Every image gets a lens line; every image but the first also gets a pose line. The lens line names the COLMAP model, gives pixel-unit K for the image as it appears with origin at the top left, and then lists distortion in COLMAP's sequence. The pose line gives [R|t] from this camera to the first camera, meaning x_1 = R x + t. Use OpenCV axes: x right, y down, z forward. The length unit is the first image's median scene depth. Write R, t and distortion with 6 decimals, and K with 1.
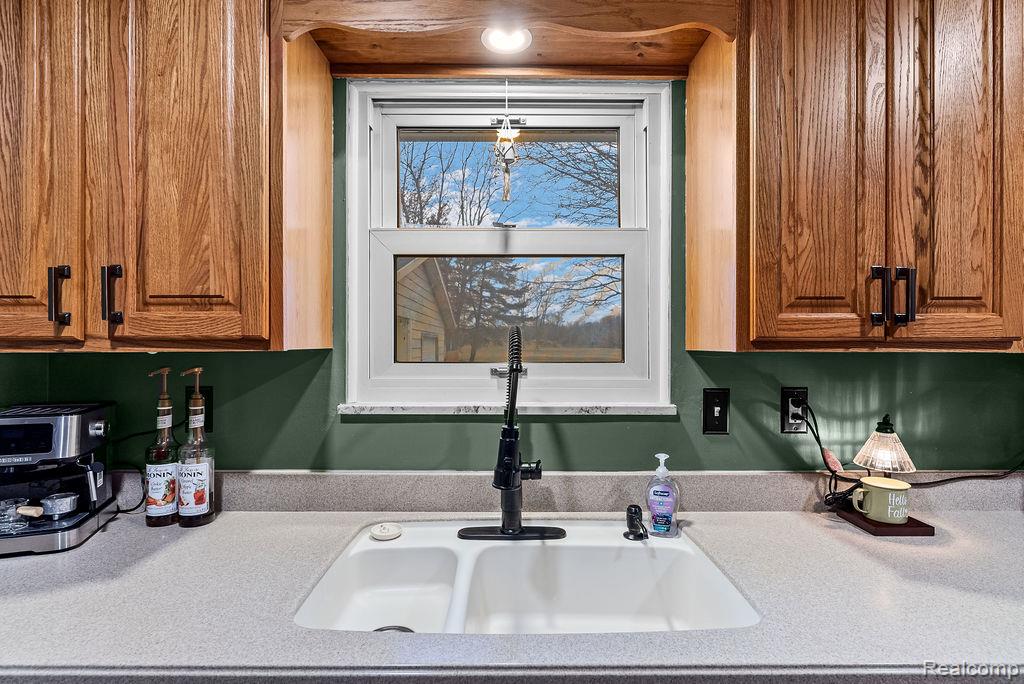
lens RADIAL K [[510.6, 0, 516.5], [0, 510.6, 343.1], [0, 0, 1]] dist [-0.003255, -0.000016]
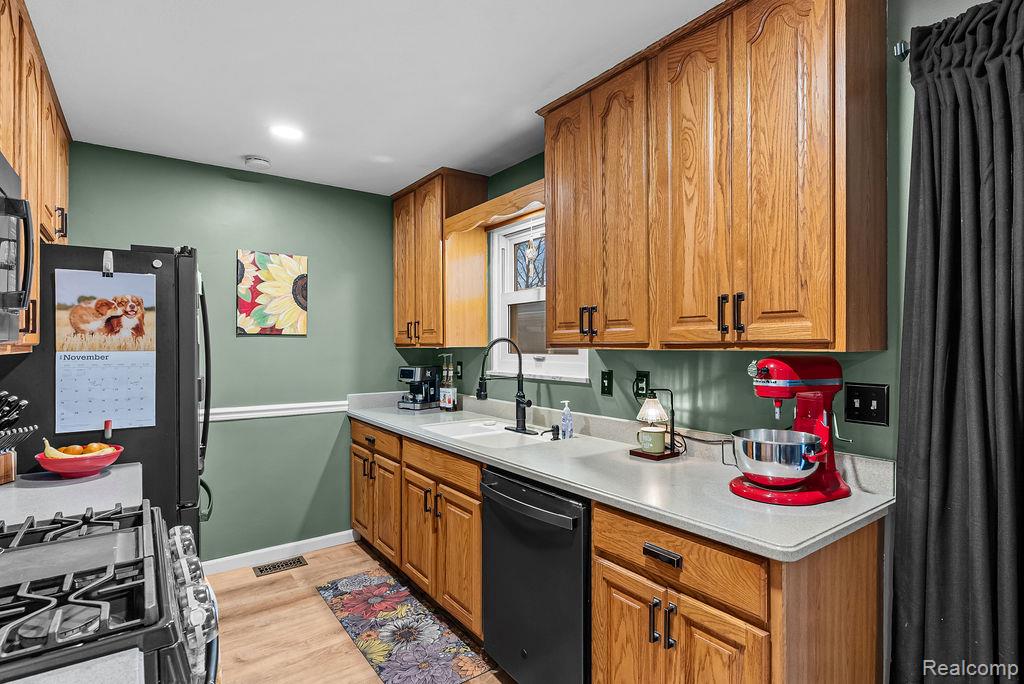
lens RADIAL K [[510.6, 0, 508.8], [0, 510.6, 346.9], [0, 0, 1]] dist [-0.003255, -0.000016]
pose [[0.579053, 0.002886, -0.815285, 1.645731], [0.004562, 0.999967, 0.006780, -0.004844], [0.815277, -0.007645, 0.579020, -0.300721]]
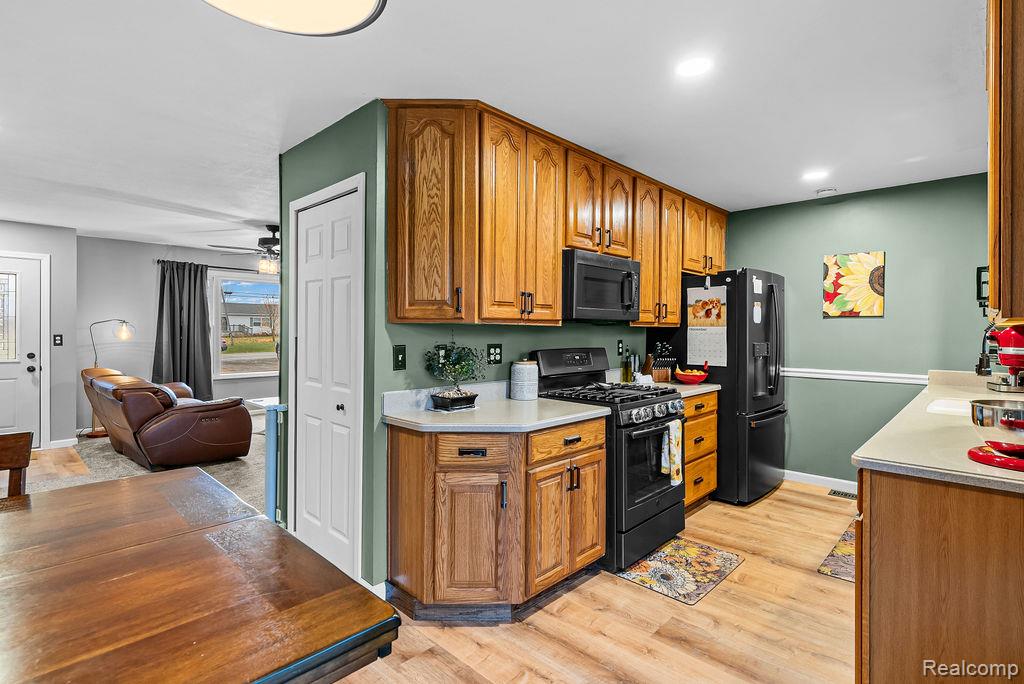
lens RADIAL K [[490.2, 0, 506.5], [0, 490.2, 333.2], [0, 0, 1]] dist [-0.002279, 0.000618]
pose [[-0.700108, 0.002187, -0.714034, 2.606147], [-0.001087, 0.999991, 0.004128, 0.039305], [0.714037, 0.003666, -0.700099, 0.747278]]
